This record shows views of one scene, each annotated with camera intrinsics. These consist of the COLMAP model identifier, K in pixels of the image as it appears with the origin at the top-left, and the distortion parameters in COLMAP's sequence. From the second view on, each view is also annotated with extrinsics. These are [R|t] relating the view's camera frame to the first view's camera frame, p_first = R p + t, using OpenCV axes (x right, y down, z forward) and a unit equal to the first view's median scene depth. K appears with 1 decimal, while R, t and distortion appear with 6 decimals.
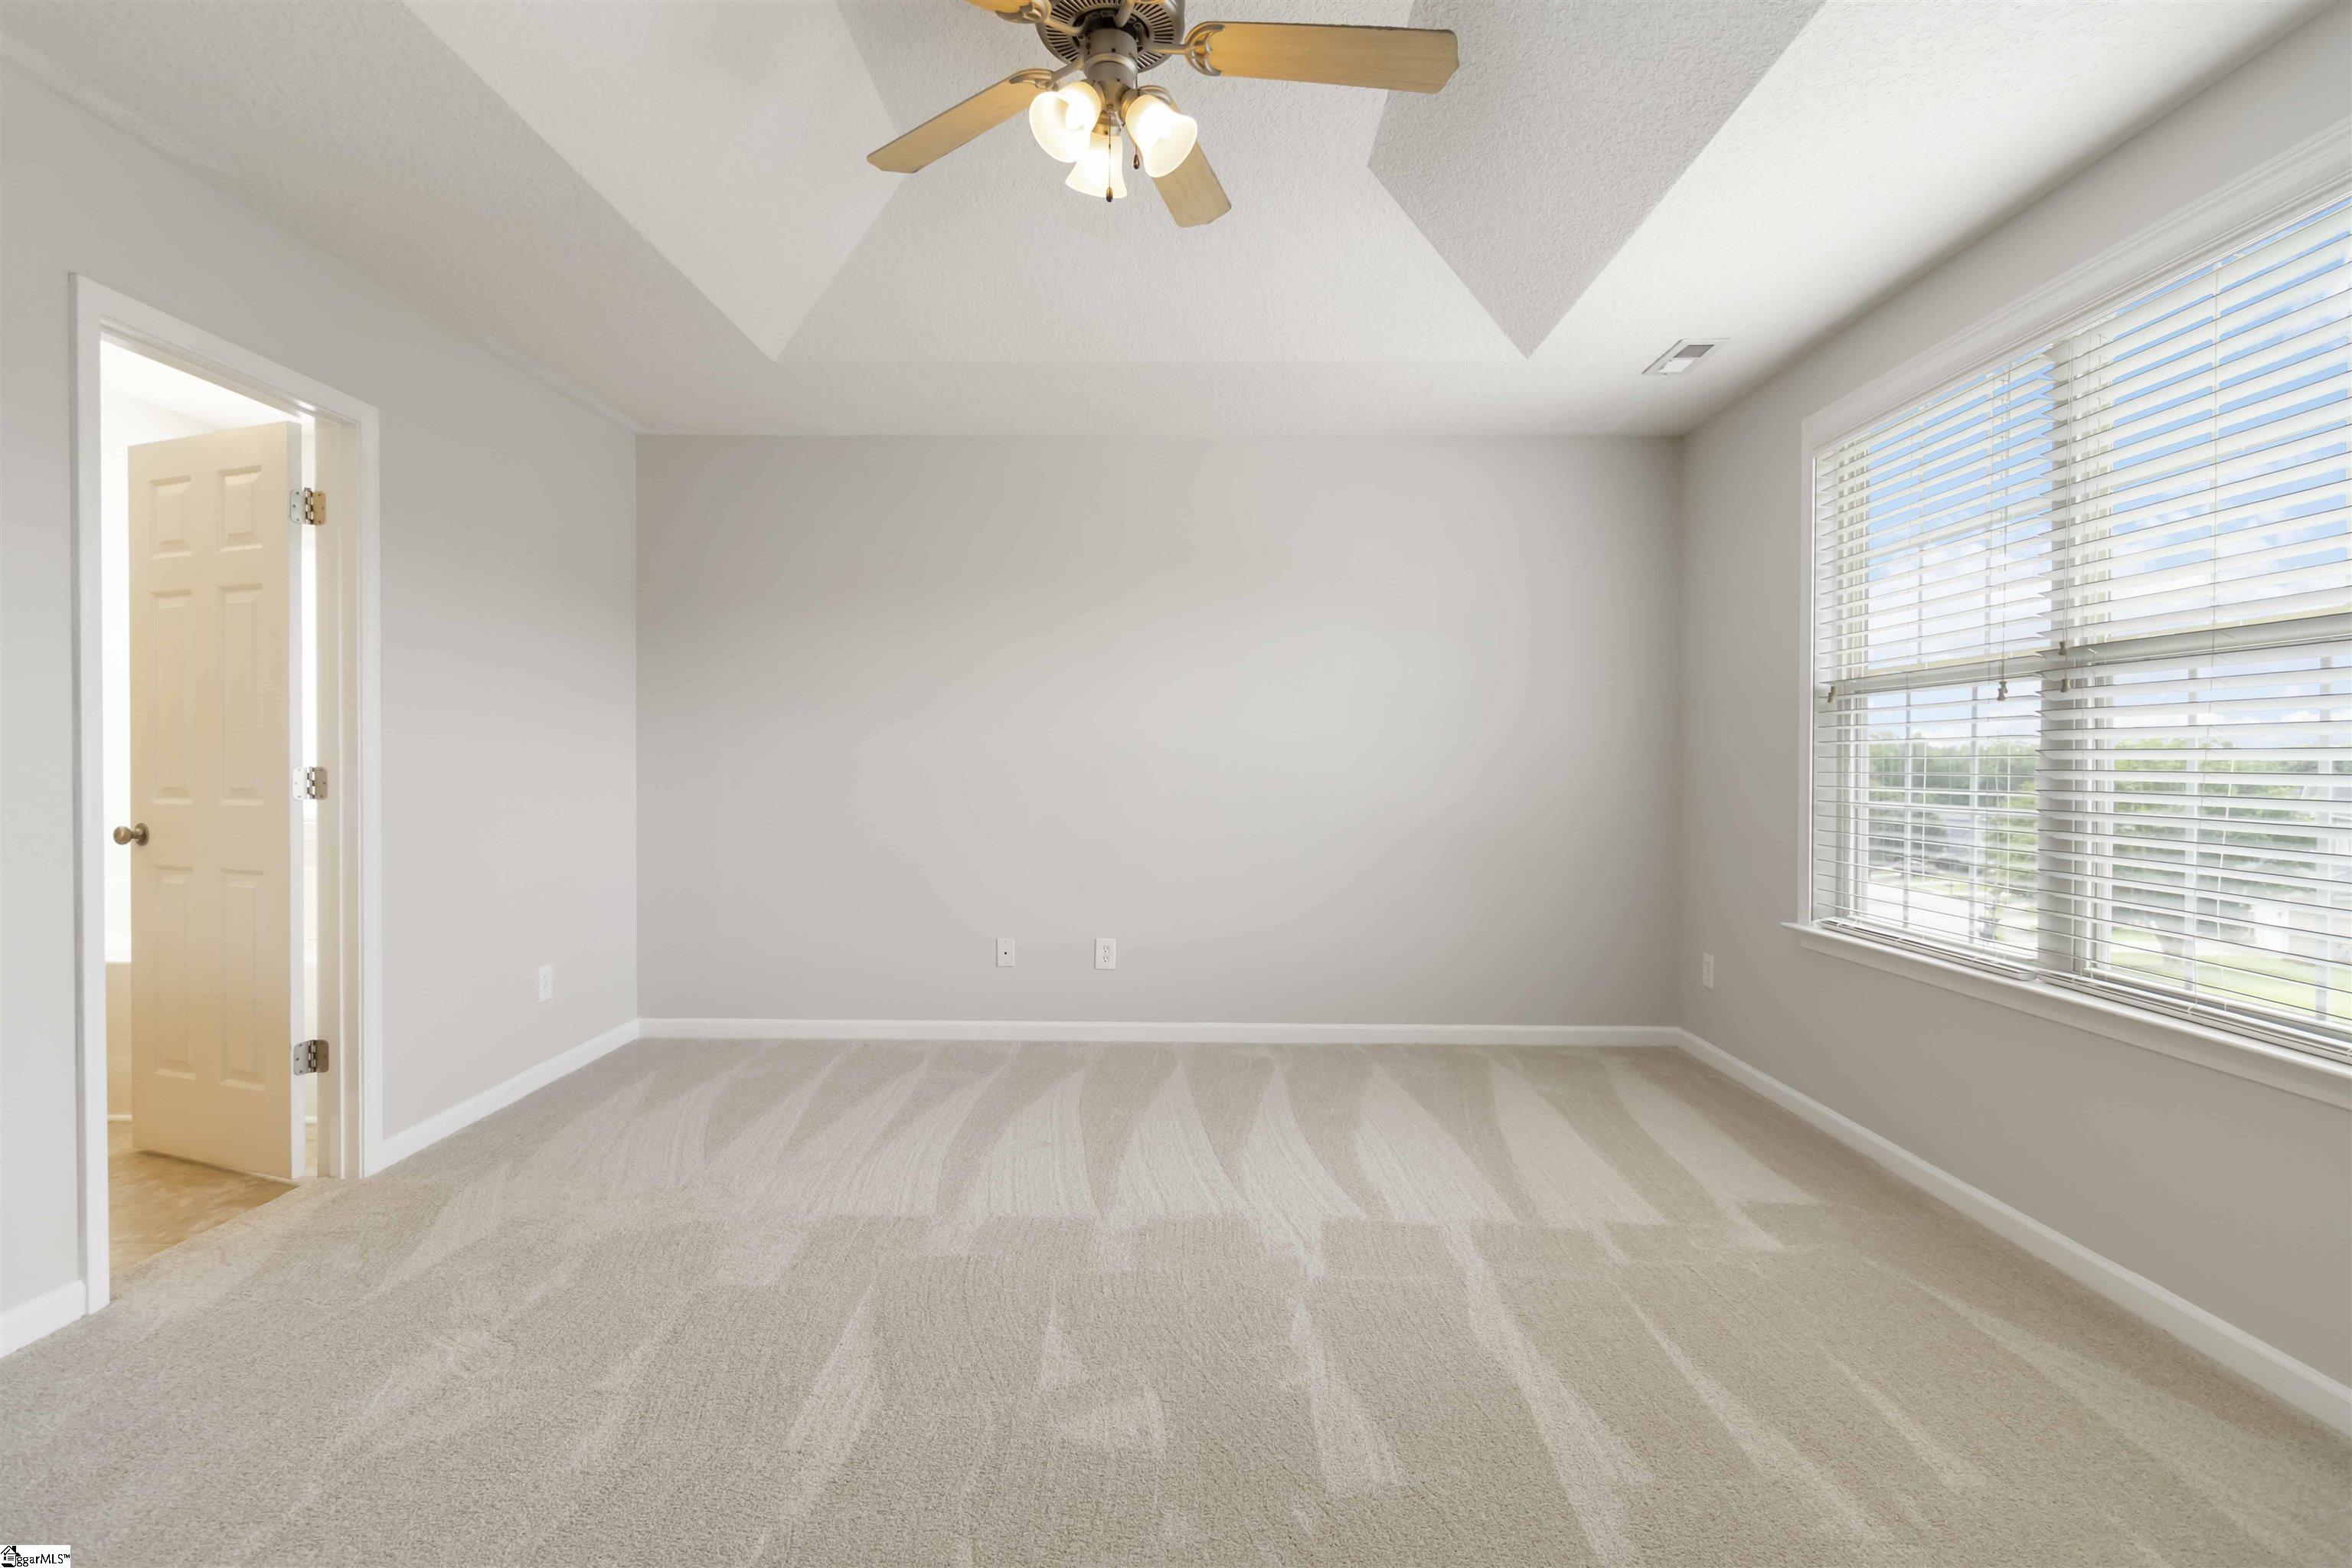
lens RADIAL K [[1128.8, 0, 1178.2], [0, 1128.8, 775.0], [0, 0, 1]] dist [0.001366, 0.000120]
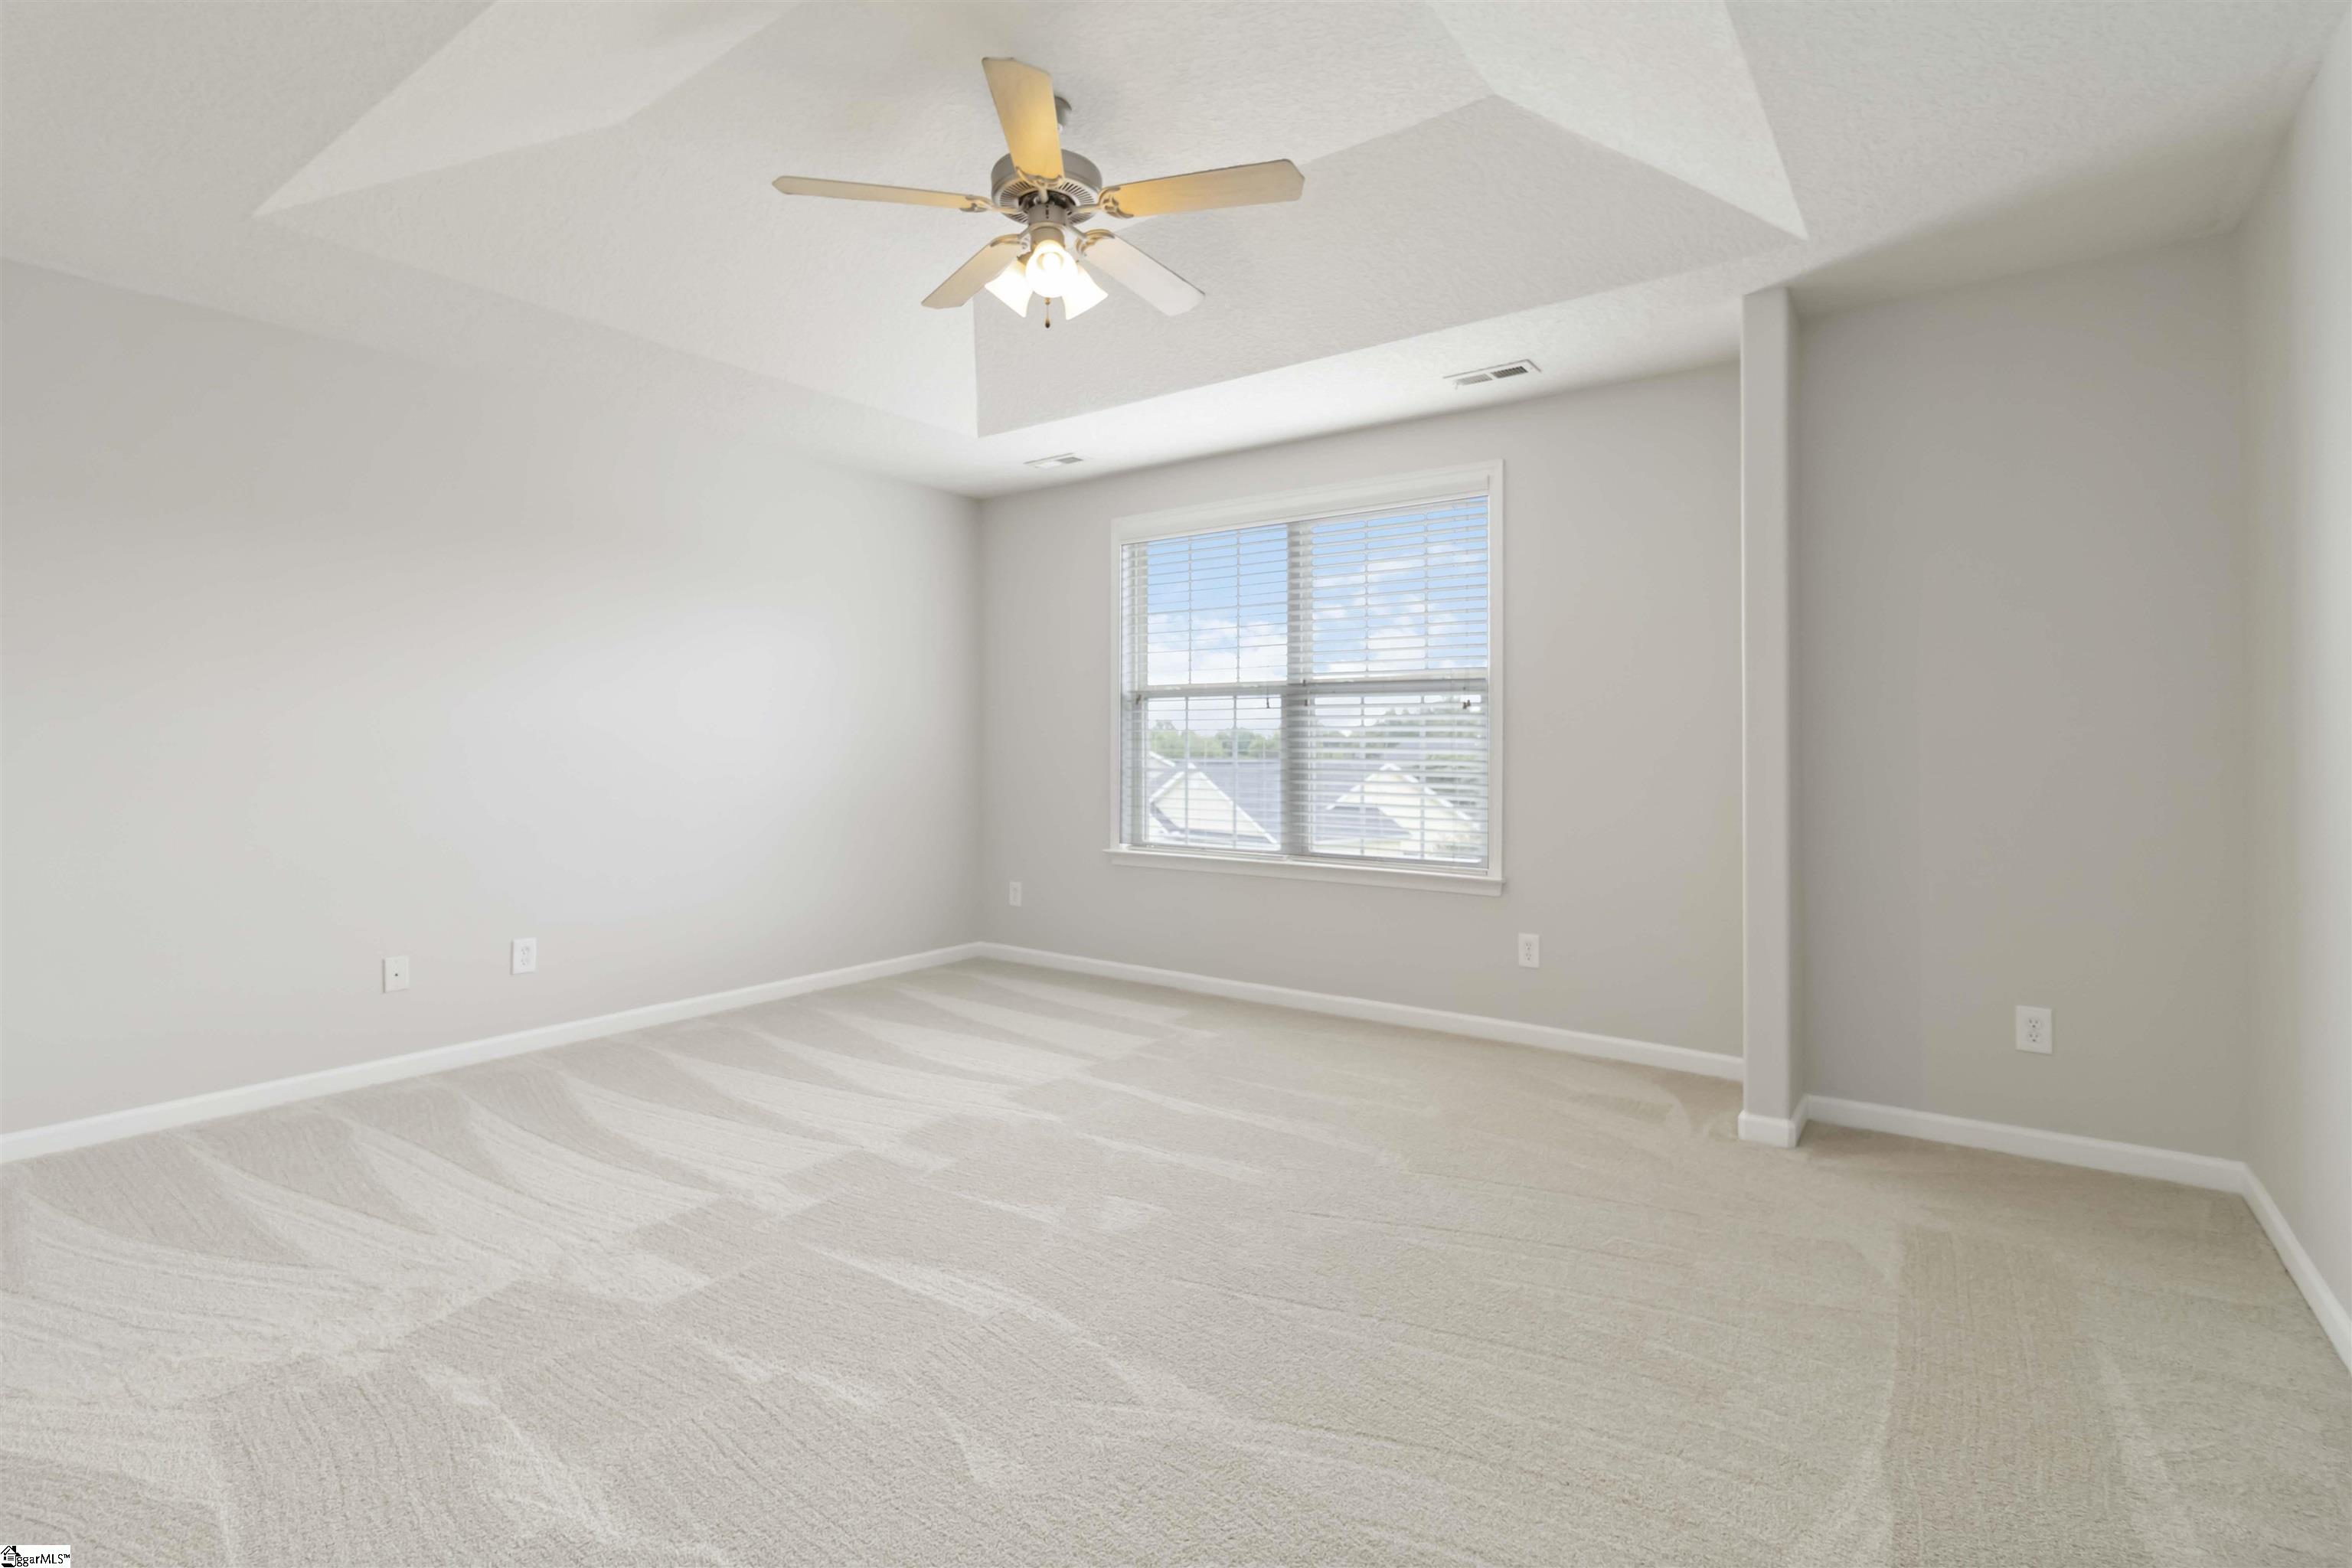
lens RADIAL K [[1099.0, 0, 1166.3], [0, 1099.0, 743.8], [0, 0, 1]] dist [0.002195, 0.000583]
pose [[0.584134, -0.005338, 0.811640, -0.796806], [0.009706, 0.999953, -0.000409, -0.011891], [-0.811600, 0.008117, 0.584158, 0.099398]]
